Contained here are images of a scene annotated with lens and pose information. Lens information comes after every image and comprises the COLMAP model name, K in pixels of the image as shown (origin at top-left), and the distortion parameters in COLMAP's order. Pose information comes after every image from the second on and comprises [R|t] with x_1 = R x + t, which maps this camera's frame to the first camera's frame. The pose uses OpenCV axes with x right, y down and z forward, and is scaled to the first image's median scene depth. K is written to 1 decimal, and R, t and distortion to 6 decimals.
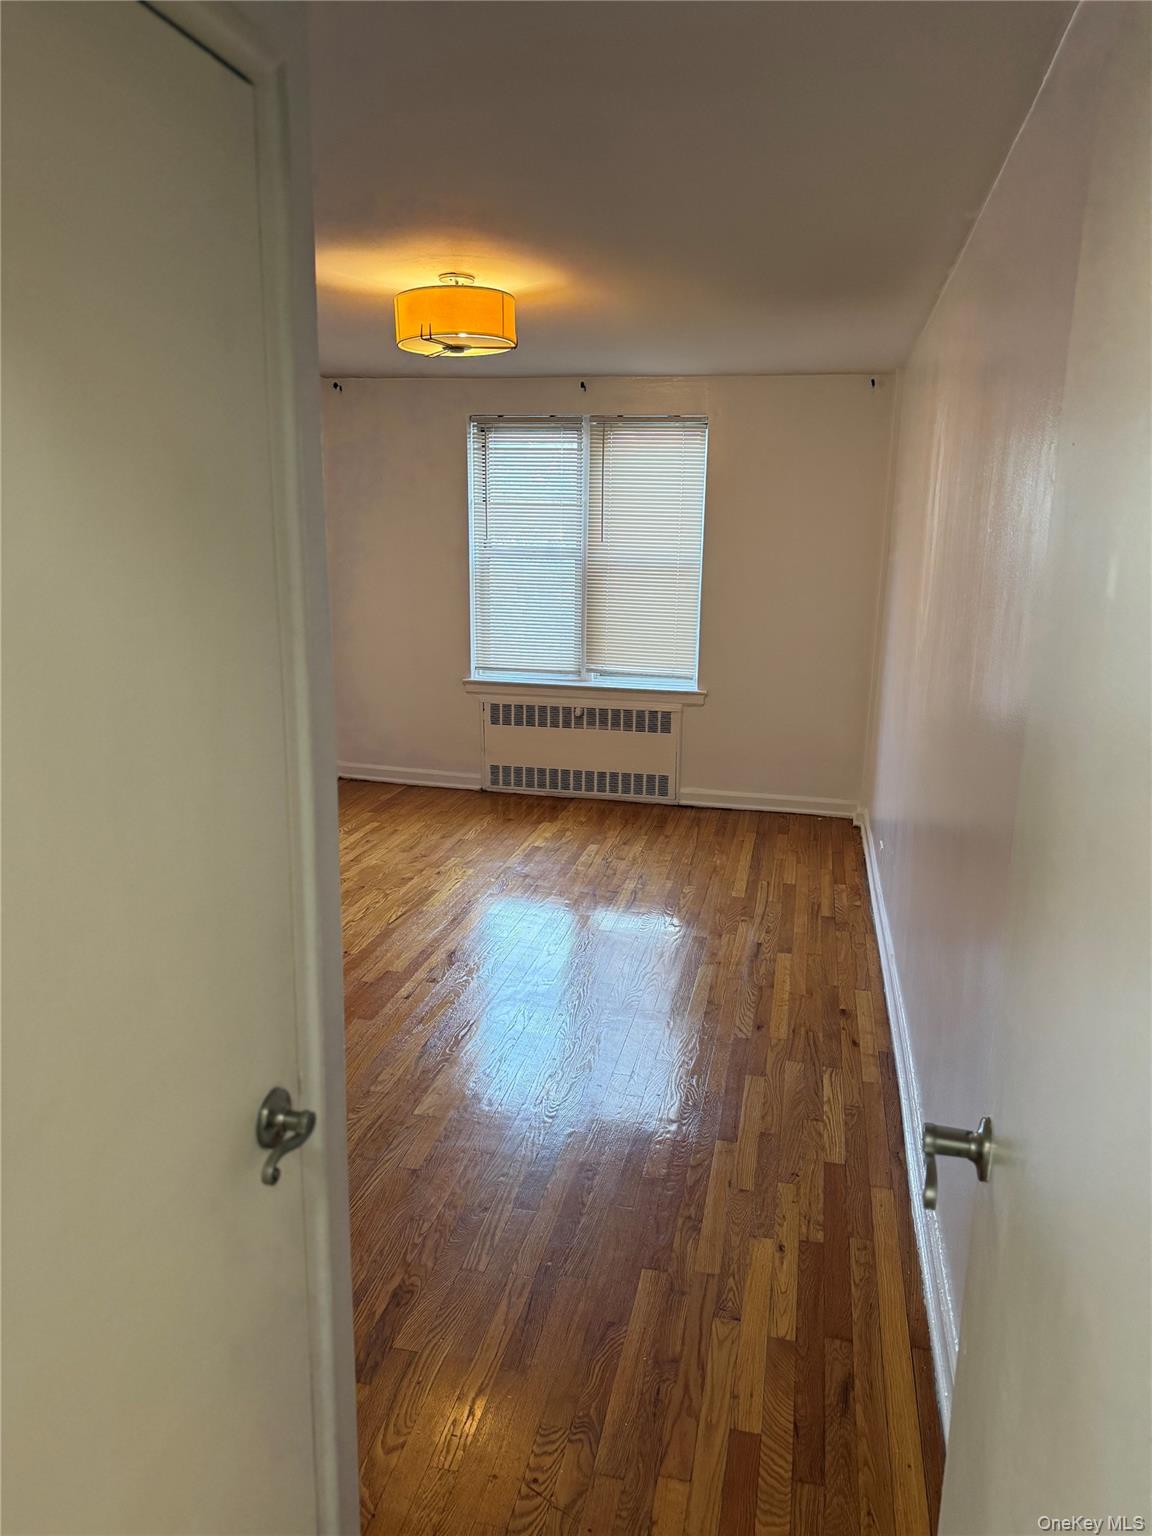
lens RADIAL K [[1074.9, 0, 582.6], [0, 1074.9, 768.9], [0, 0, 1]] dist [0.039477, -0.041061]
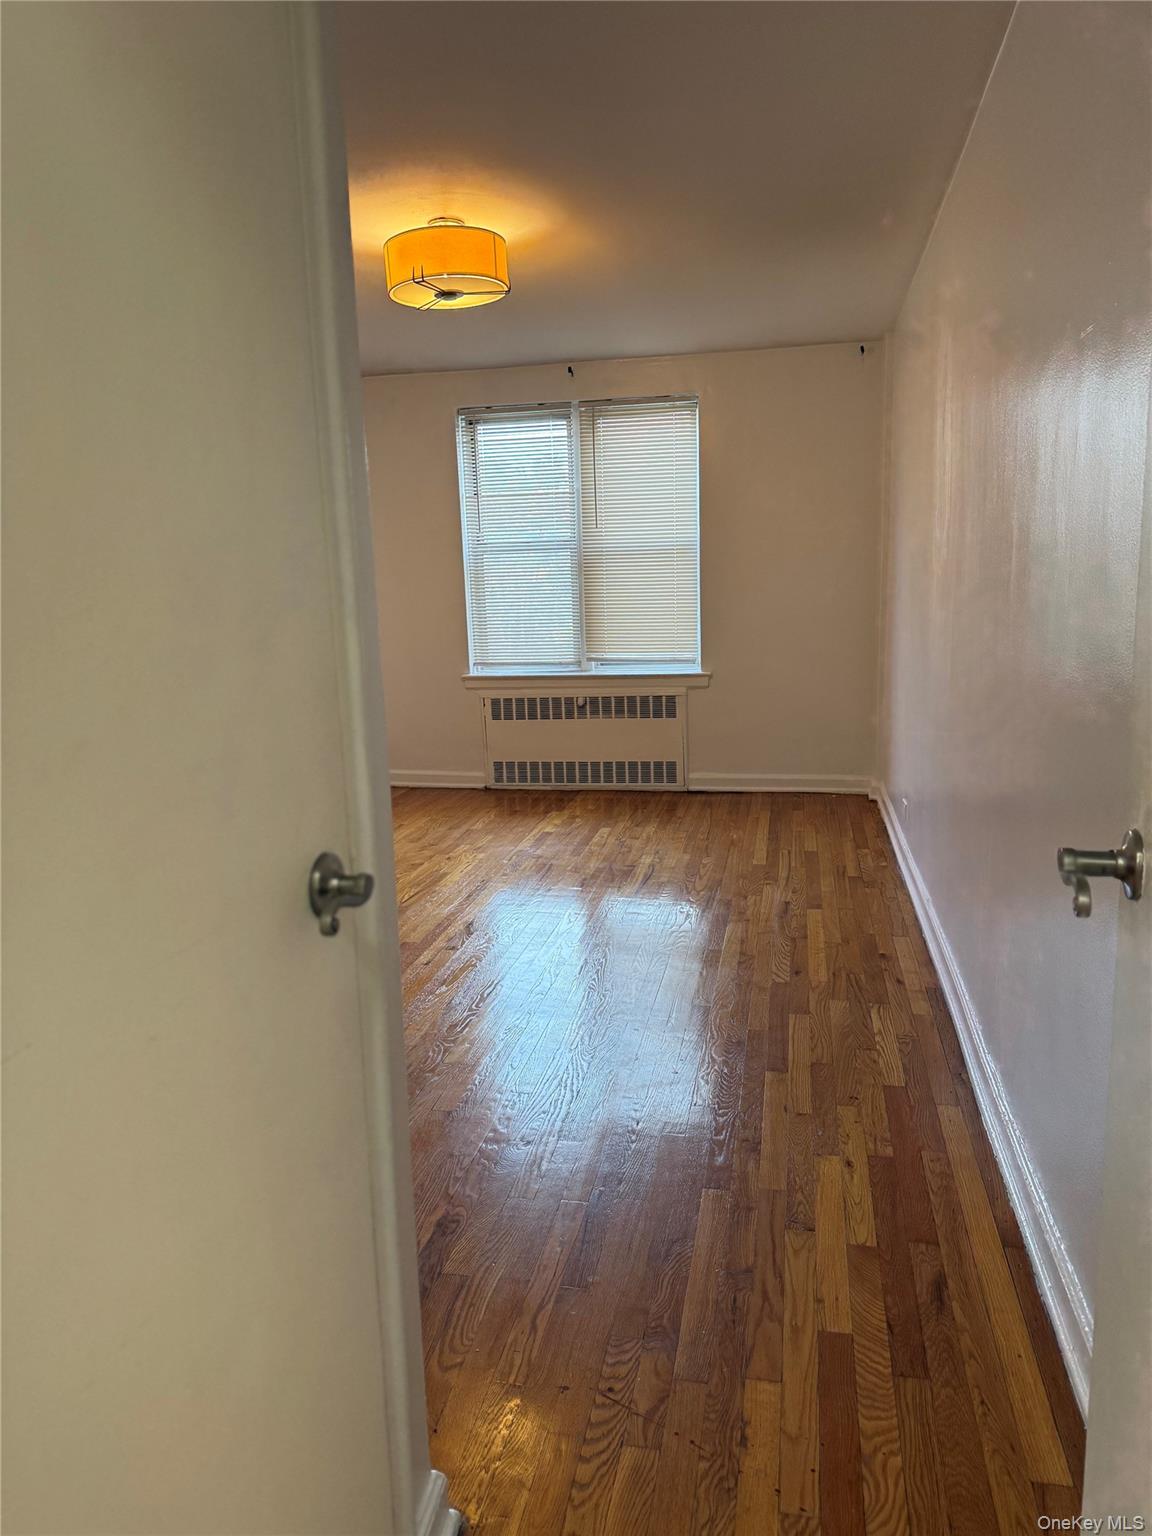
lens RADIAL K [[1075.7, 0, 572.5], [0, 1075.7, 770.7], [0, 0, 1]] dist [0.042220, -0.050210]
pose [[0.998781, -0.049361, 0.000637, -0.025918], [0.049338, 0.997727, -0.045907, 0.091852], [0.001630, 0.045883, 0.998946, 0.035474]]
